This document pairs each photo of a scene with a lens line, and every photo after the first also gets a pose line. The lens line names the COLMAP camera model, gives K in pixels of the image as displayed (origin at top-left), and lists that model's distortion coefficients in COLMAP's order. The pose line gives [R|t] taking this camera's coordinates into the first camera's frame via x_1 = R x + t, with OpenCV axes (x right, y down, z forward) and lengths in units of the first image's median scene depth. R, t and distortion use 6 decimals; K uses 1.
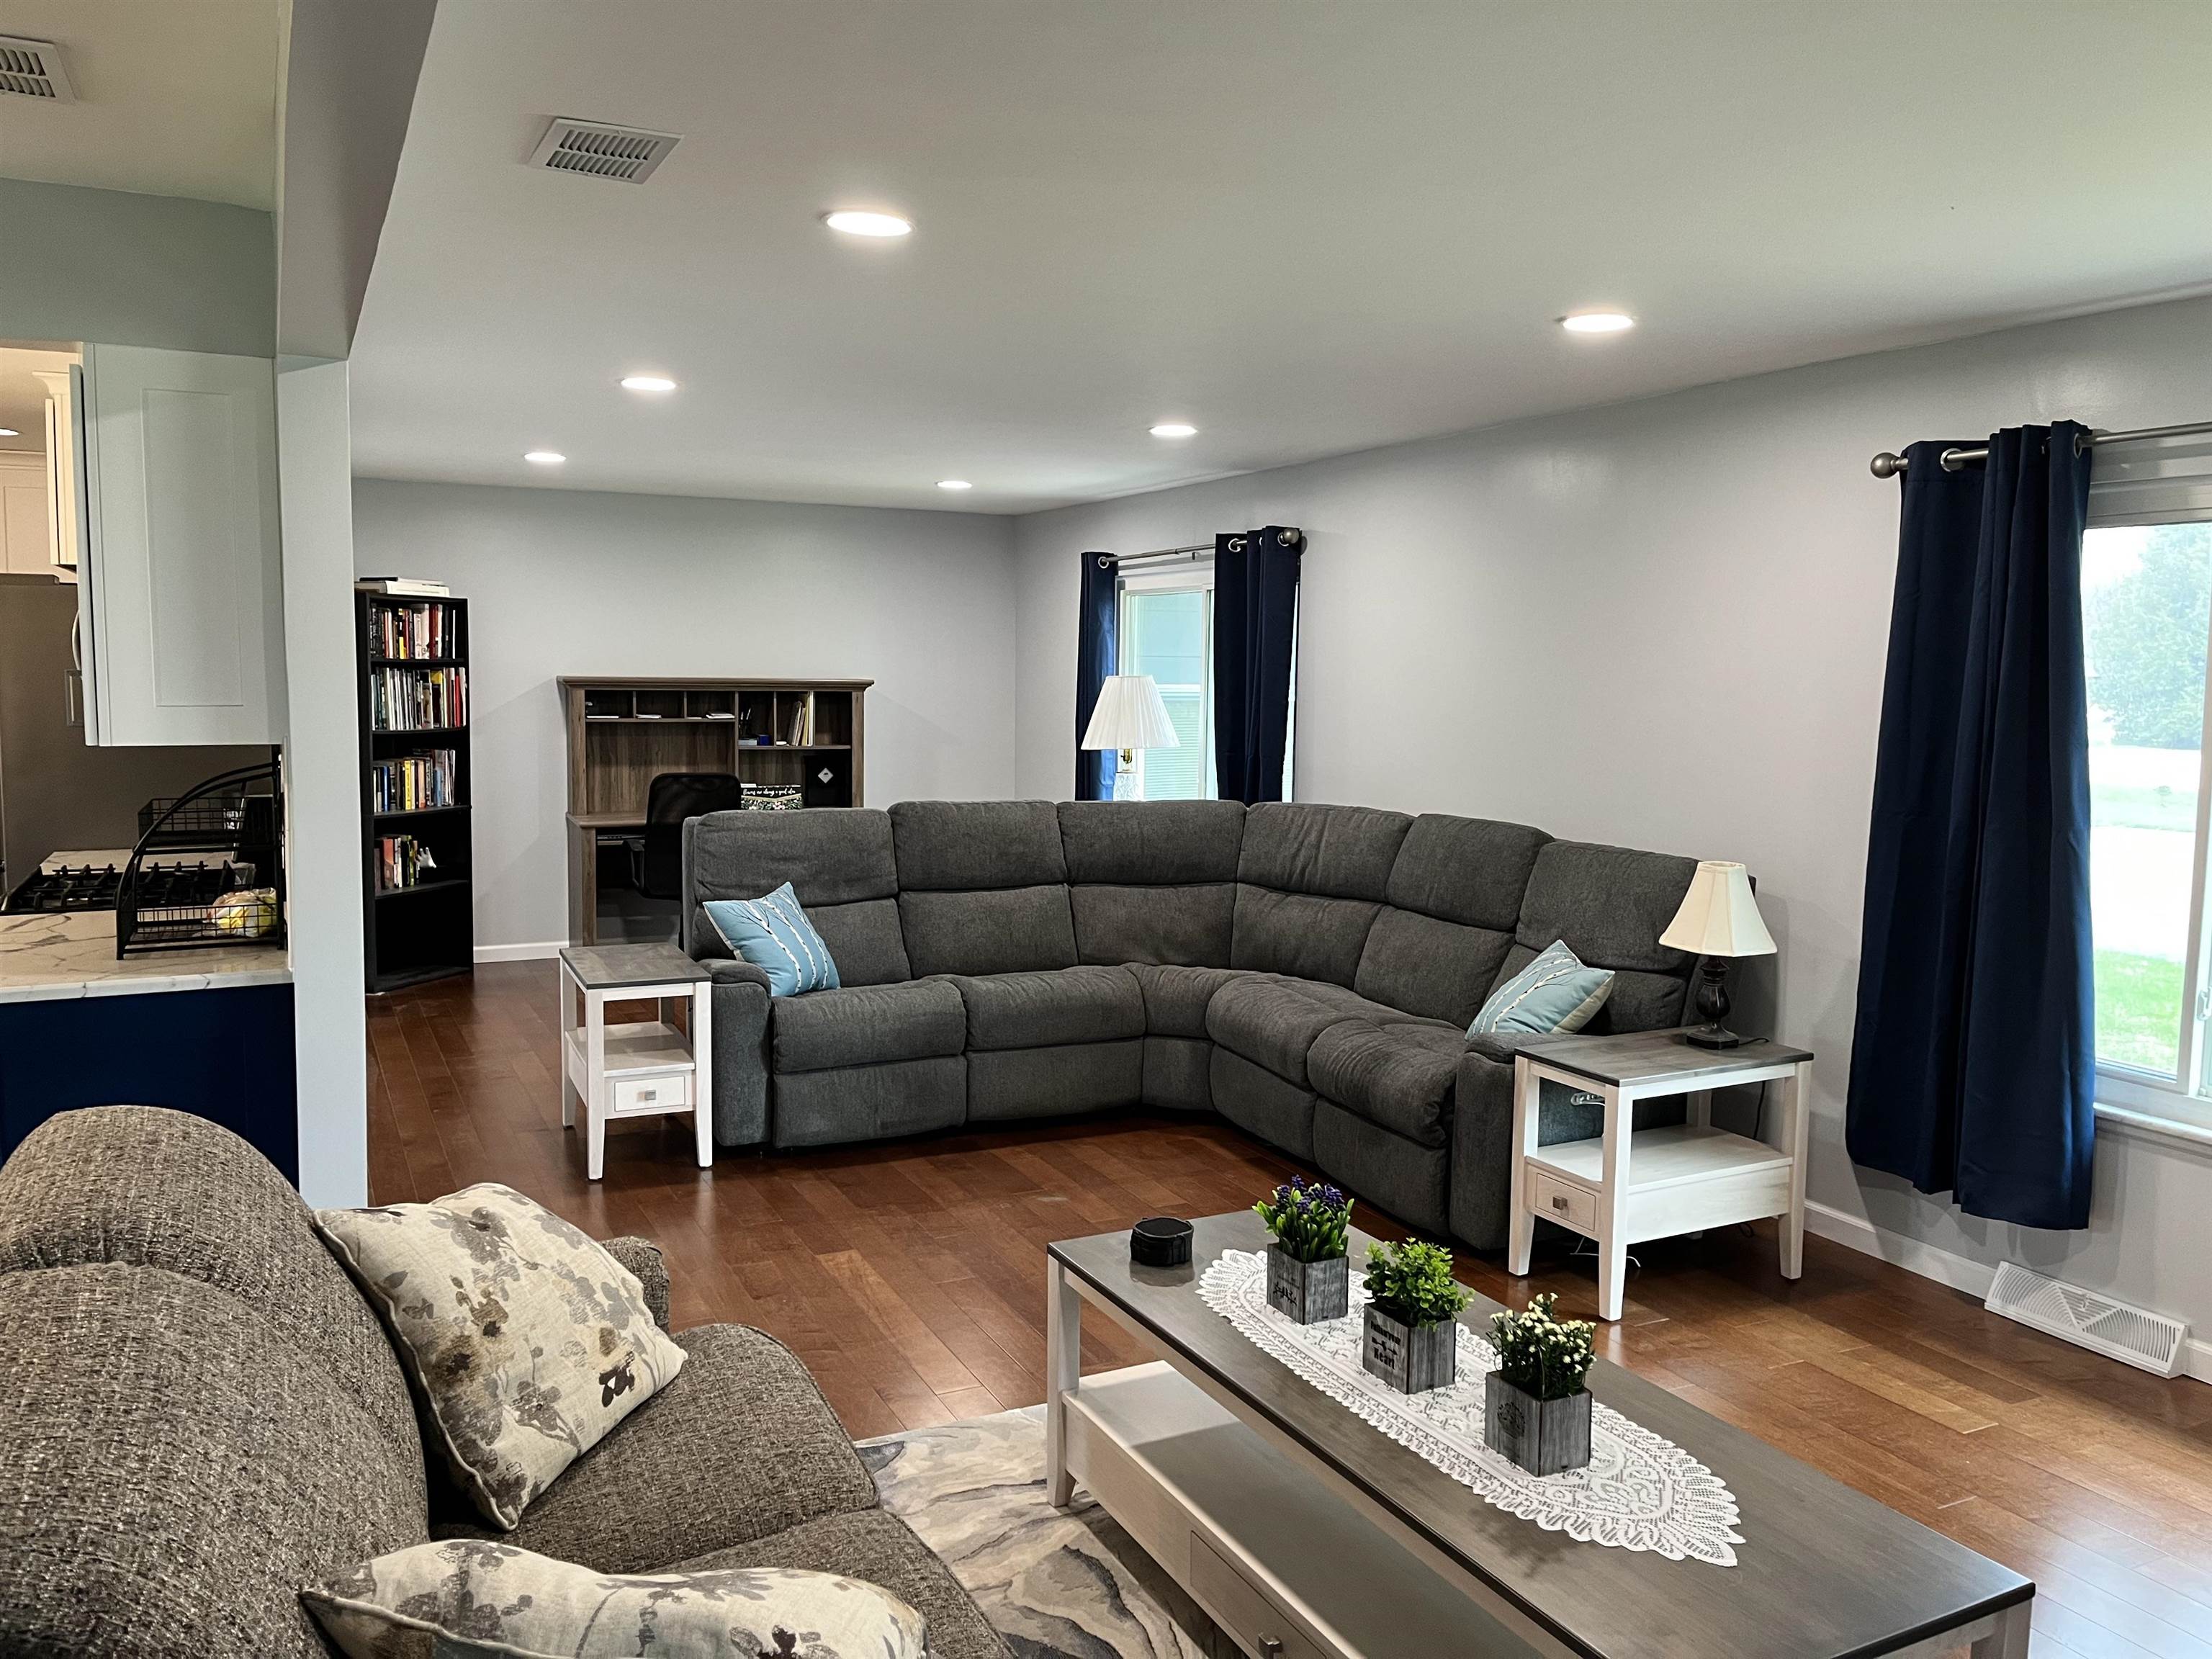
lens RADIAL K [[1657.7, 0, 1106.0], [0, 1657.7, 829.5], [0, 0, 1]] dist [0.129001, -0.132864]
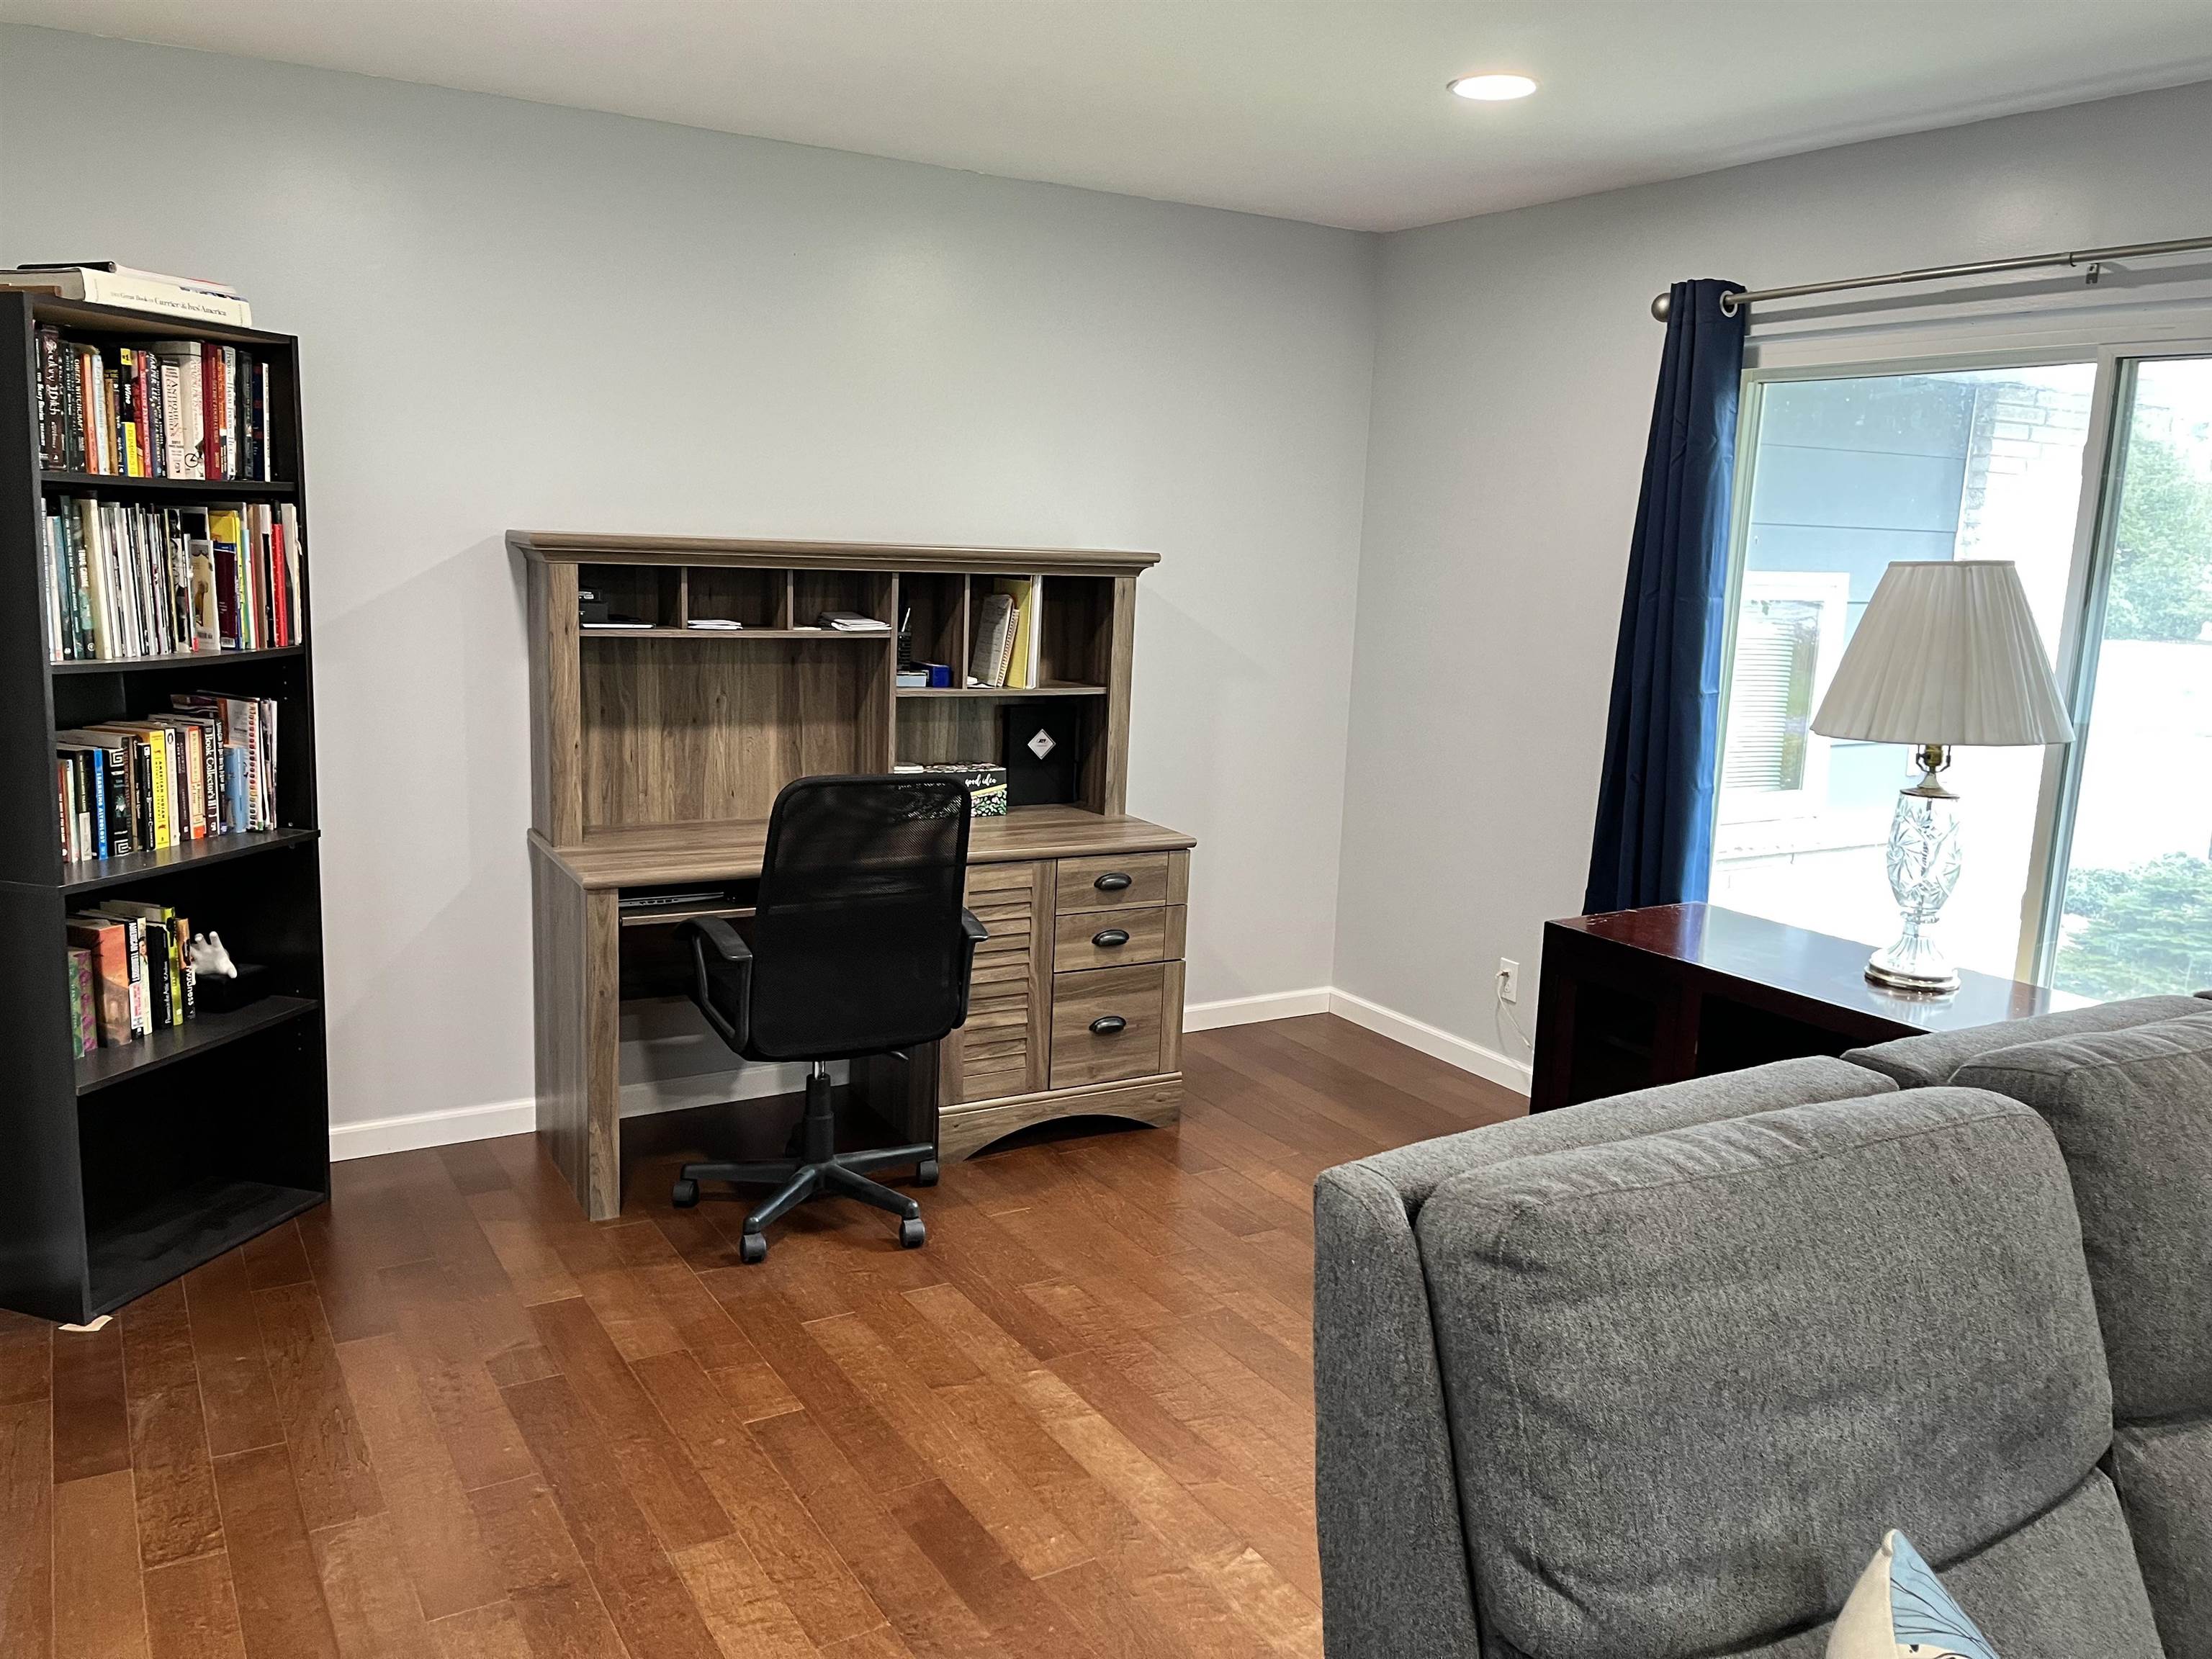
lens RADIAL K [[1657.7, 0, 1106.0], [0, 1657.7, 829.5], [0, 0, 1]] dist [0.129001, -0.132864]
pose [[0.995385, 0.008272, 0.095604, -0.219147], [-0.016028, 0.996614, 0.080643, -0.052782], [-0.094613, -0.081803, 0.992148, 0.554475]]
